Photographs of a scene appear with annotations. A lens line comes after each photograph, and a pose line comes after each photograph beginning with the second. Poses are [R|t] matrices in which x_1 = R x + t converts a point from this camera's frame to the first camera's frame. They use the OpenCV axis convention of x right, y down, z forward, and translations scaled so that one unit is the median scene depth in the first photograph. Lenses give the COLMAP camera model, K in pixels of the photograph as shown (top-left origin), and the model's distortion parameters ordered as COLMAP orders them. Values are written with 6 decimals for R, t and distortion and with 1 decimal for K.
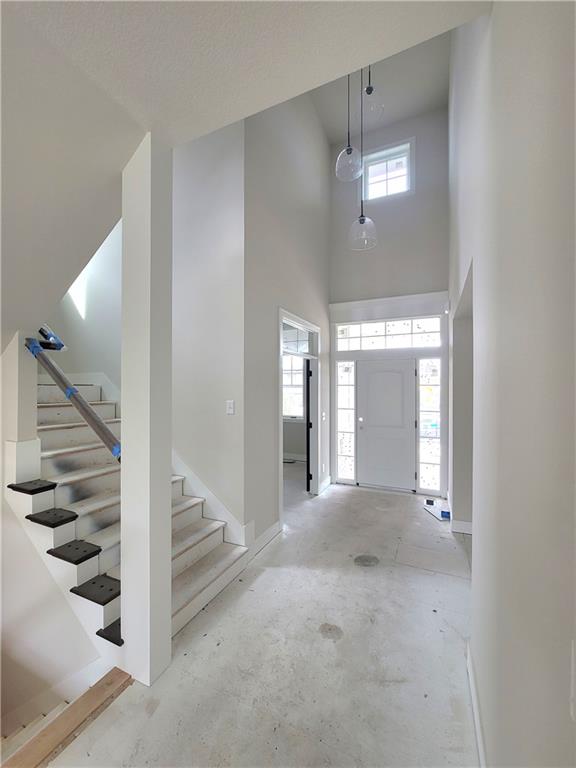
lens RADIAL K [[312.0, 0, 285.4], [0, 312.0, 390.1], [0, 0, 1]] dist [-0.006806, -0.000019]
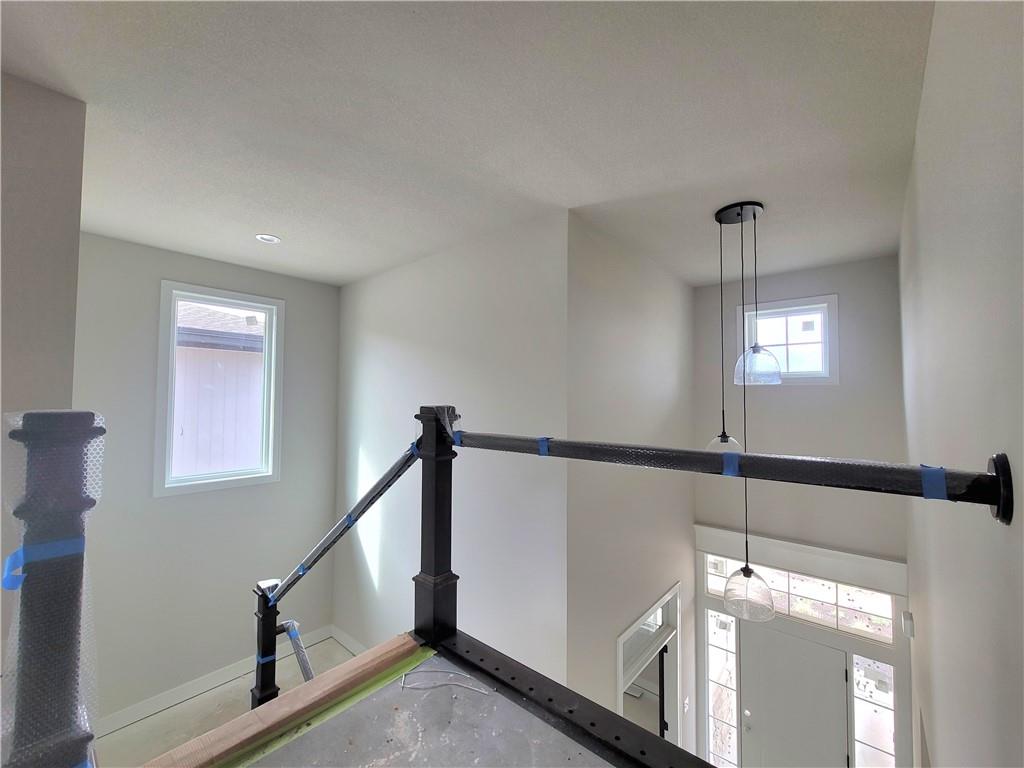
lens RADIAL K [[416.0, 0, 504.1], [0, 416.0, 383.0], [0, 0, 1]] dist [-0.006806, -0.000019]
pose [[0.960142, -0.006082, -0.279447, -0.001822], [-0.005179, 0.999205, -0.039541, -0.552016], [0.279465, 0.039412, 0.959347, -0.001339]]
